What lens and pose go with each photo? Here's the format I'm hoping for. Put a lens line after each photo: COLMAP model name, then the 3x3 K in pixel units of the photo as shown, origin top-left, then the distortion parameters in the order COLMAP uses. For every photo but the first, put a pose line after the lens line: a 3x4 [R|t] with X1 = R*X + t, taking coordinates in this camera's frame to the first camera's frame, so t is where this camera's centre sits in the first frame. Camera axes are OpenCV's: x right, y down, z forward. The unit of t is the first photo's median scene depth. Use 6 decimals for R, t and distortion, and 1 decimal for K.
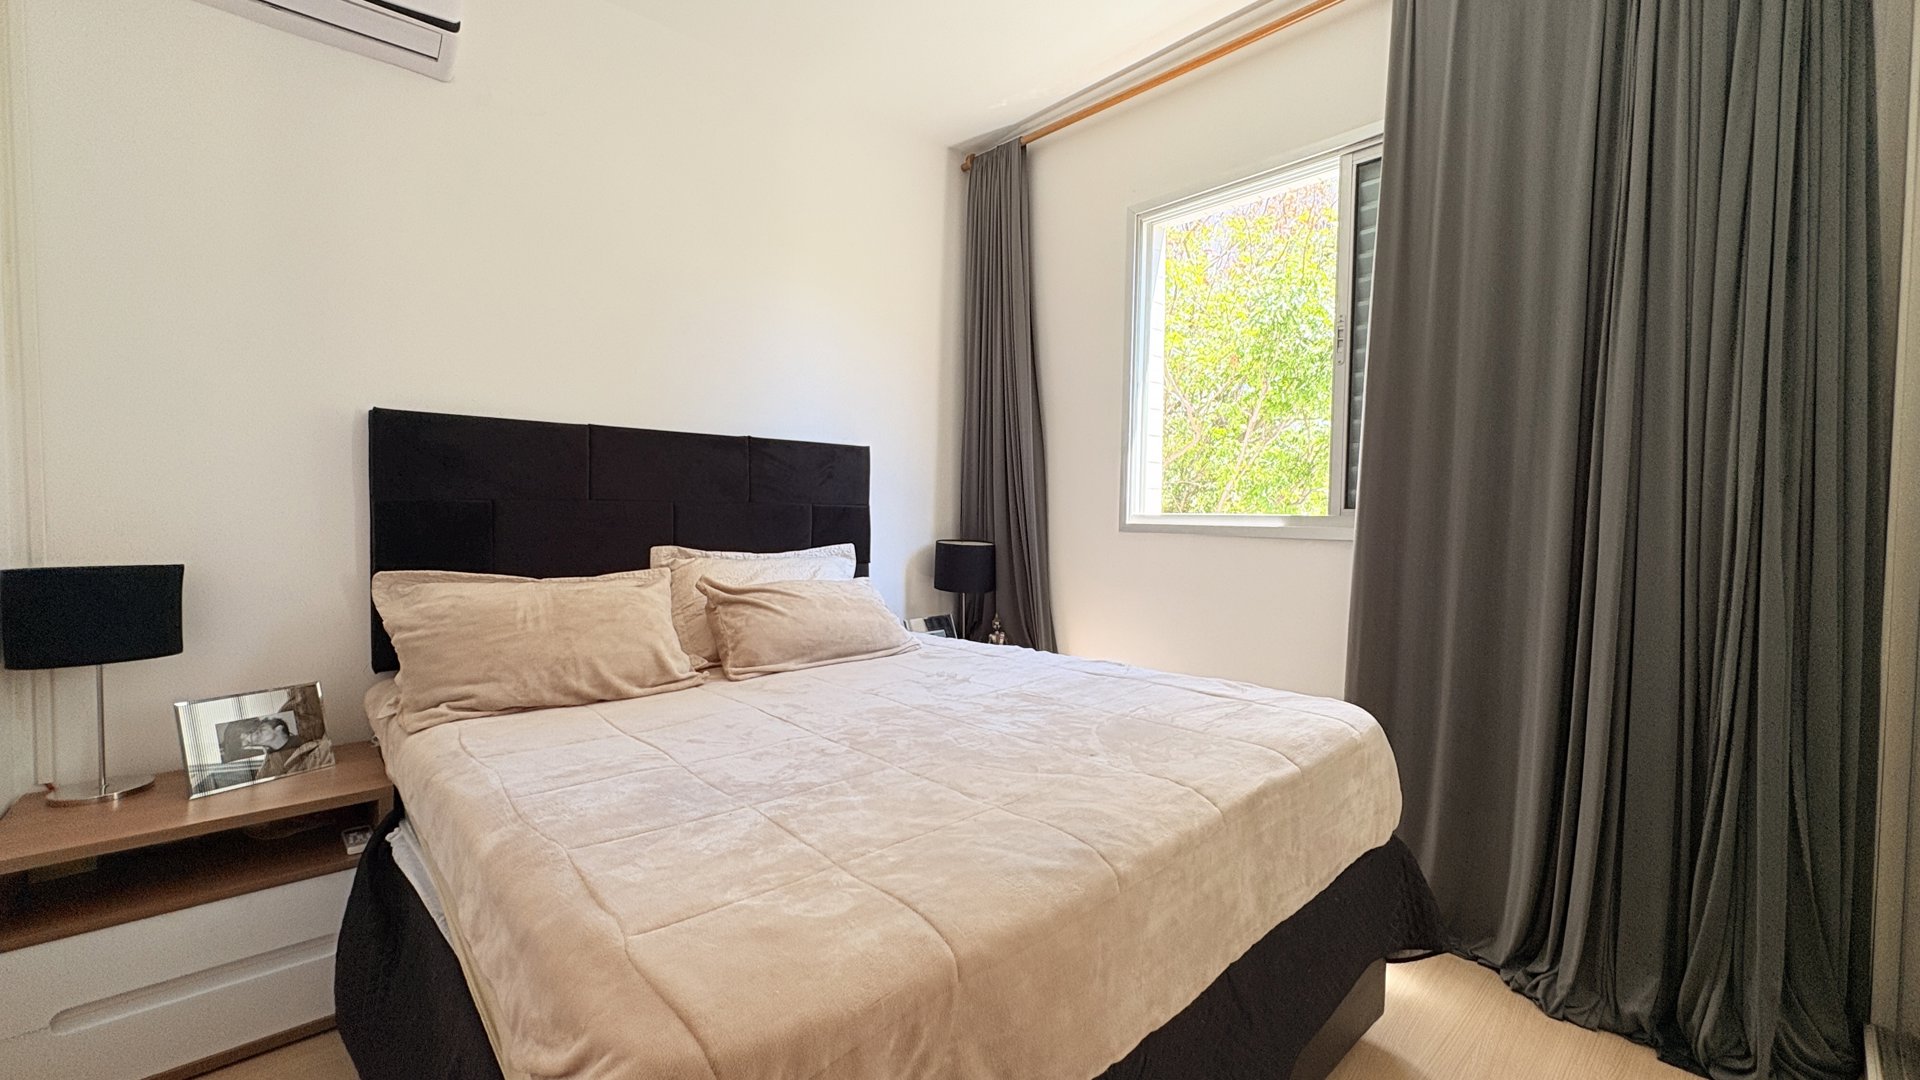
lens RADIAL K [[764.9, 0, 962.0], [0, 764.9, 537.3], [0, 0, 1]] dist [-0.000058, 0.000541]
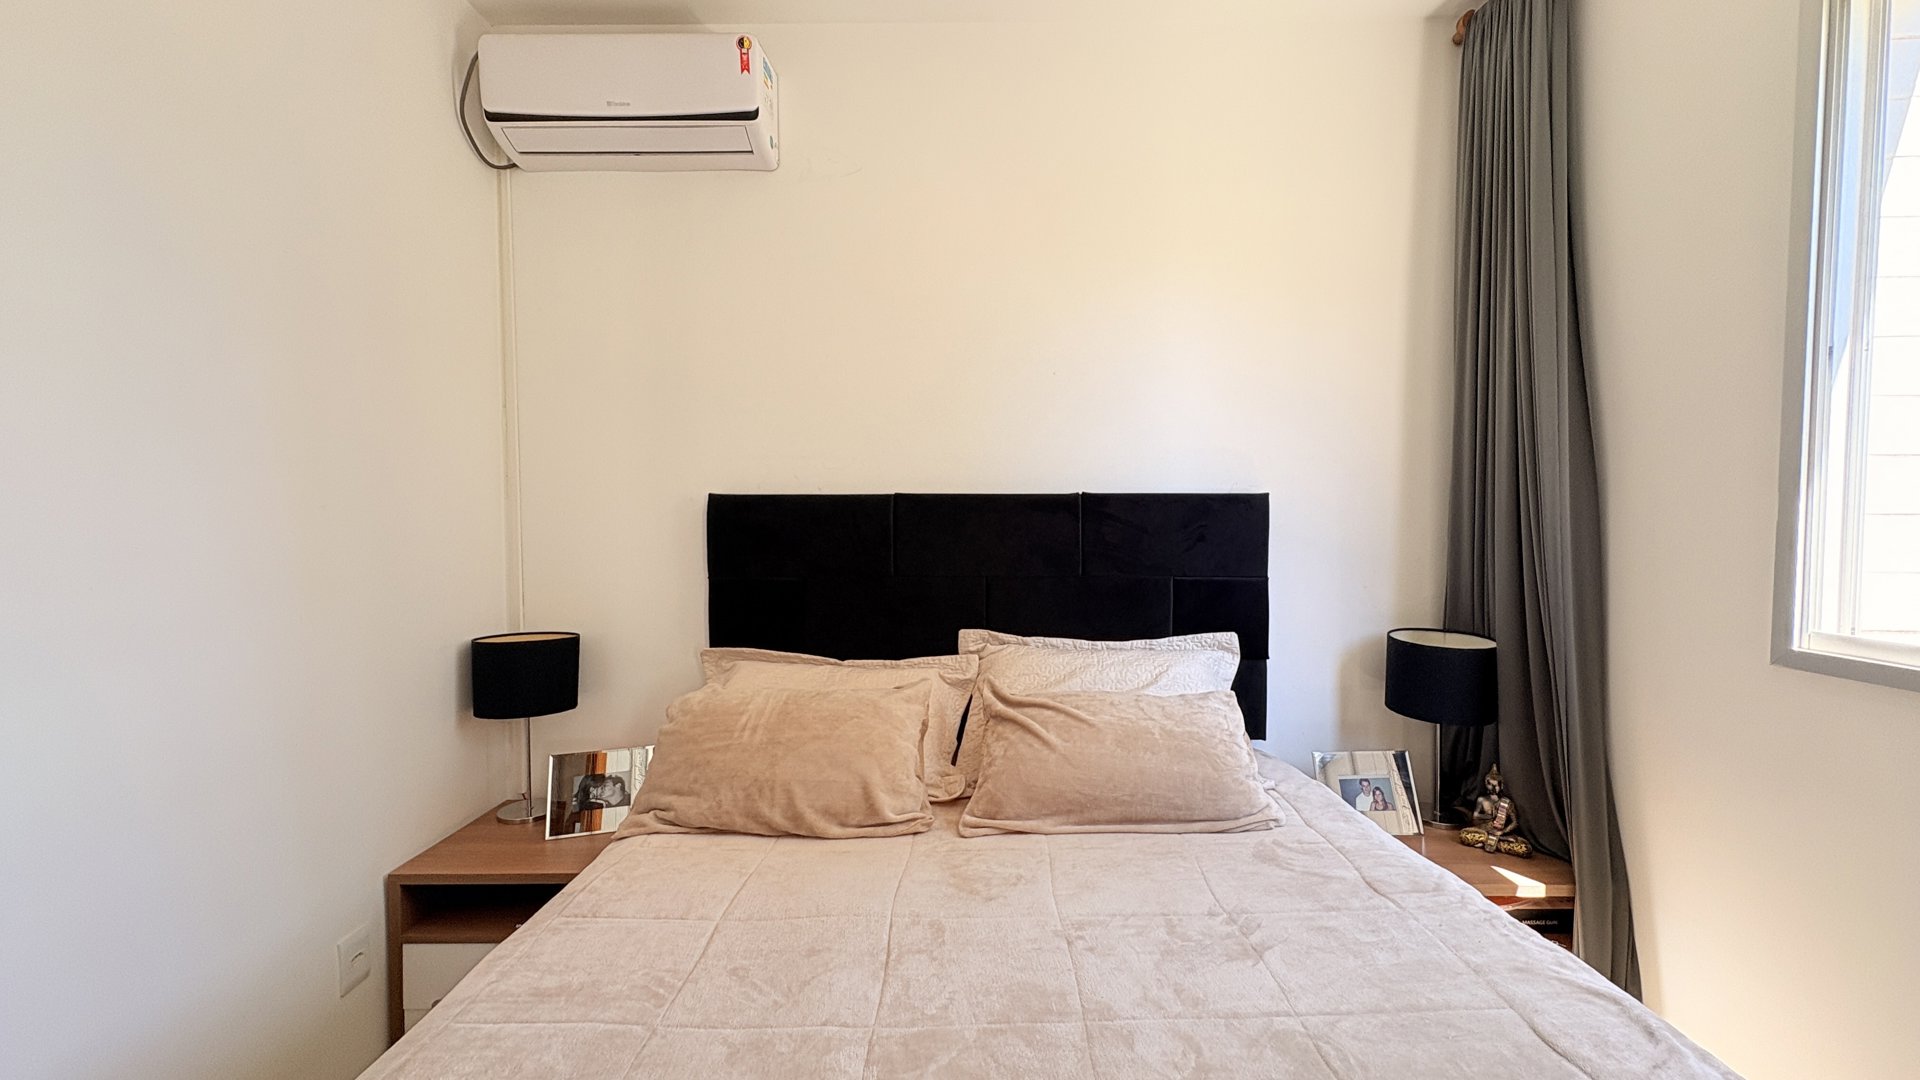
lens RADIAL K [[764.9, 0, 961.9], [0, 764.9, 536.1], [0, 0, 1]] dist [-0.000058, 0.000541]
pose [[0.737633, 0.009526, -0.675135, 0.203403], [-0.014408, 0.999895, -0.001634, -0.104036], [0.675048, 0.010933, 0.737692, 0.407755]]
